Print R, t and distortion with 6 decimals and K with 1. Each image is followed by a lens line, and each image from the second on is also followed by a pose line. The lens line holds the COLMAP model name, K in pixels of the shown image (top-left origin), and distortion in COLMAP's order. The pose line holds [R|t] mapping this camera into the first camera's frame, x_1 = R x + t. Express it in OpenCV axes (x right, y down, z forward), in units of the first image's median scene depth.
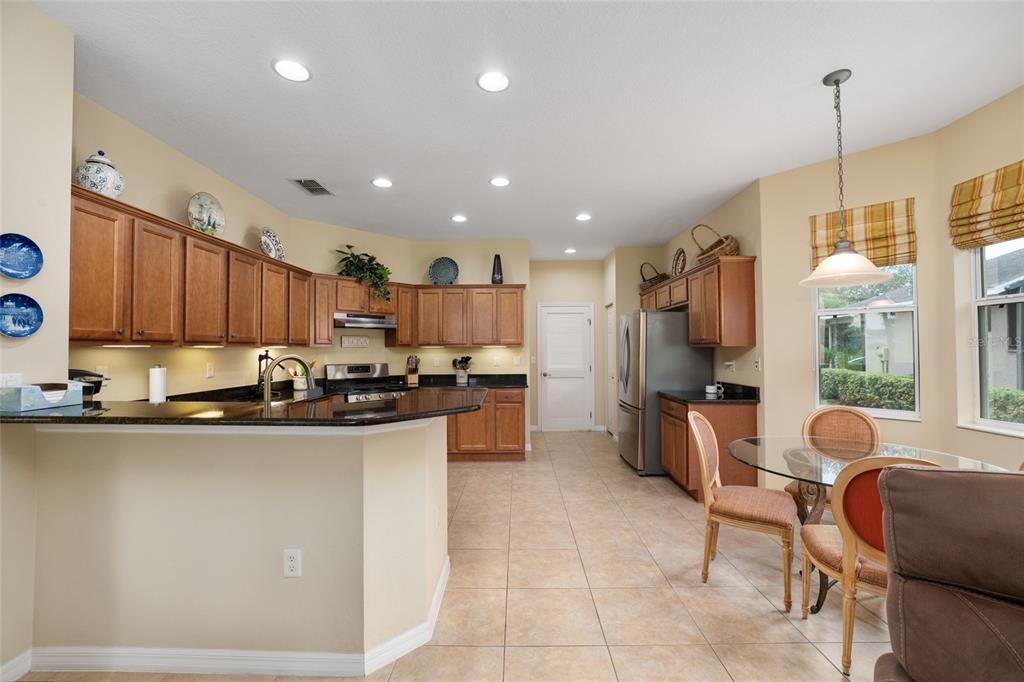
lens RADIAL K [[415.7, 0, 514.6], [0, 415.7, 342.0], [0, 0, 1]] dist [-0.030480, 0.006008]
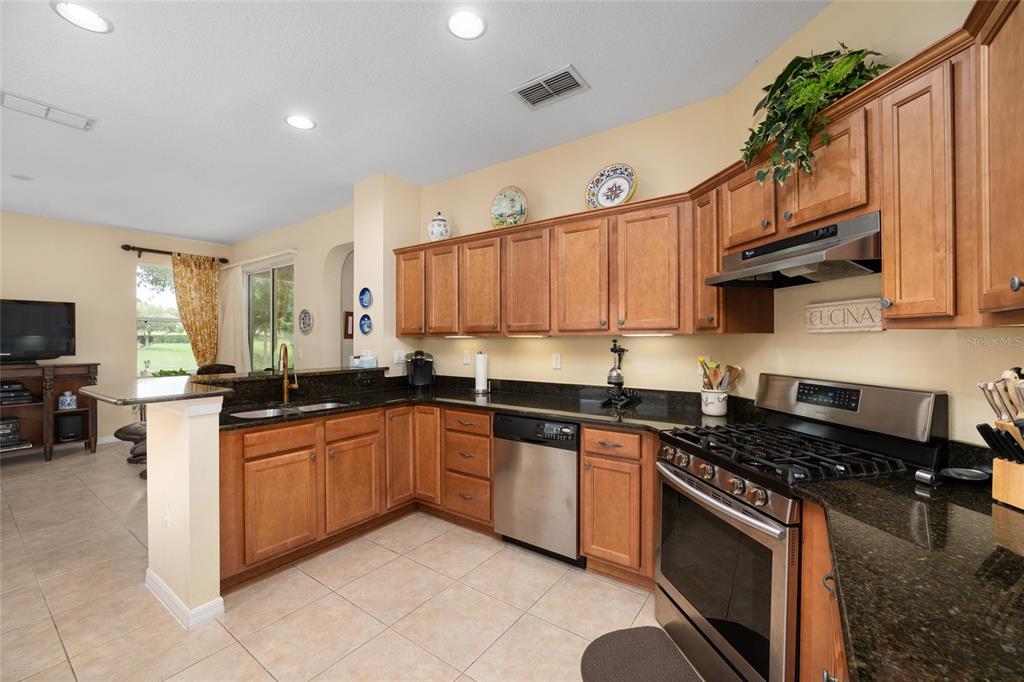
lens RADIAL K [[411.8, 0, 513.6], [0, 411.8, 339.2], [0, 0, 1]] dist [-0.029983, 0.005226]
pose [[-0.567746, 0.002988, -0.823198, 0.063410], [0.017732, 0.999806, -0.008601, 0.019907], [0.823013, -0.019480, -0.567689, 1.145498]]
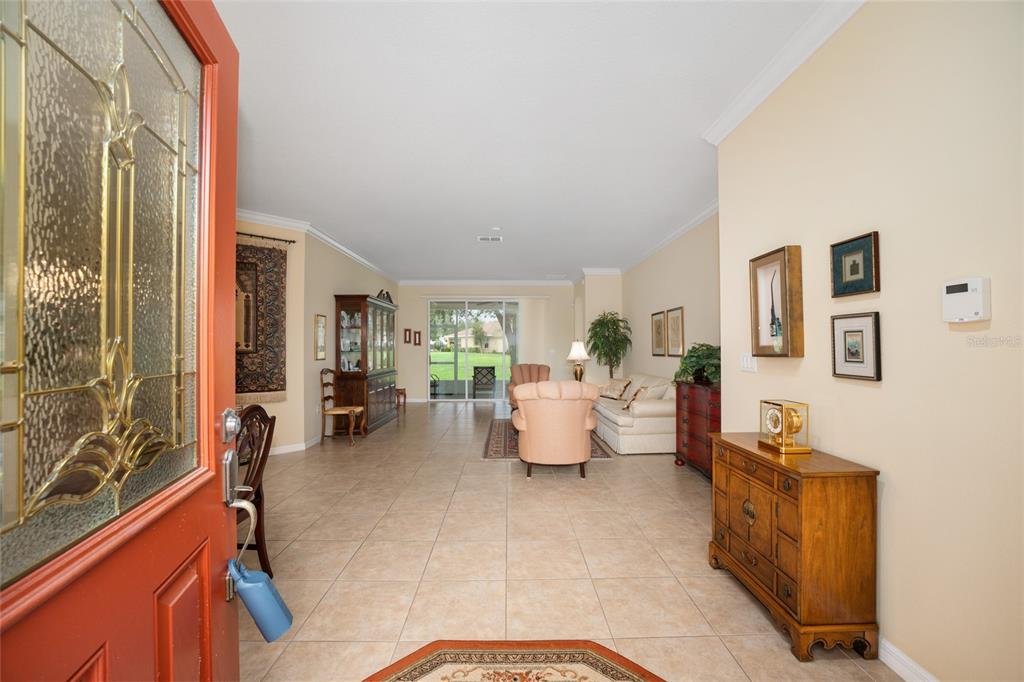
lens RADIAL K [[411.1, 0, 514.7], [0, 411.1, 343.0], [0, 0, 1]] dist [-0.029543, 0.006177]
pose [[-0.999710, 0.003594, -0.023815, -1.210442], [0.004295, 0.999557, -0.029465, 0.066423], [0.023699, -0.029559, -0.999282, 2.315125]]
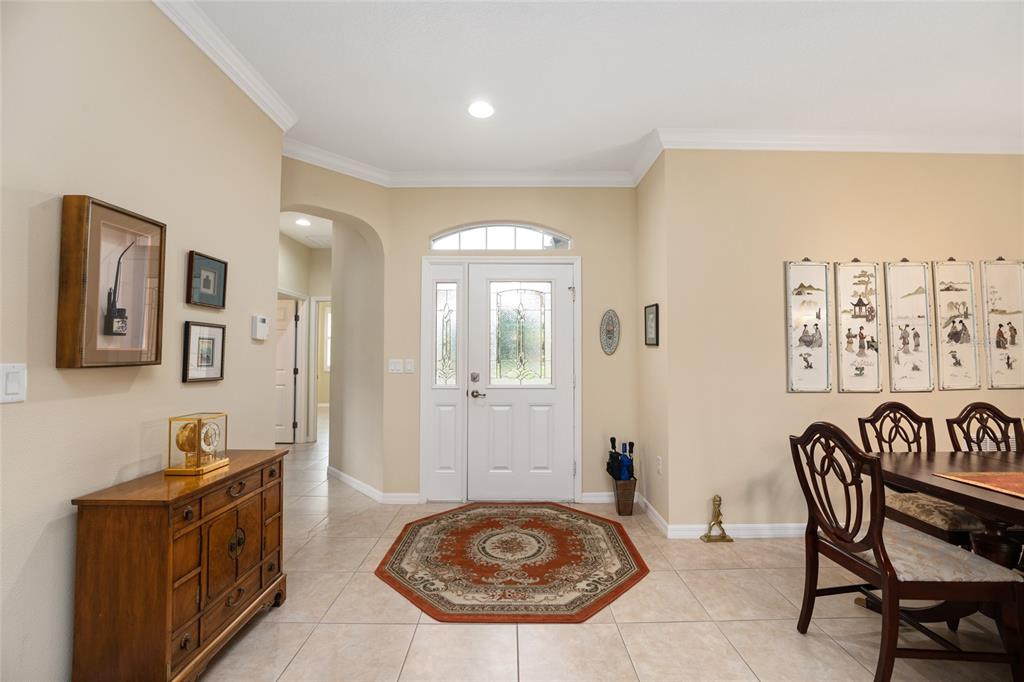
lens RADIAL K [[411.1, 0, 514.7], [0, 411.1, 343.0], [0, 0, 1]] dist [-0.029543, 0.006177]
pose [[0.999893, 0.004435, 0.013915, -1.220465], [-0.004252, 0.999904, -0.013190, 0.052720], [-0.013972, 0.013129, 0.999816, 1.431135]]
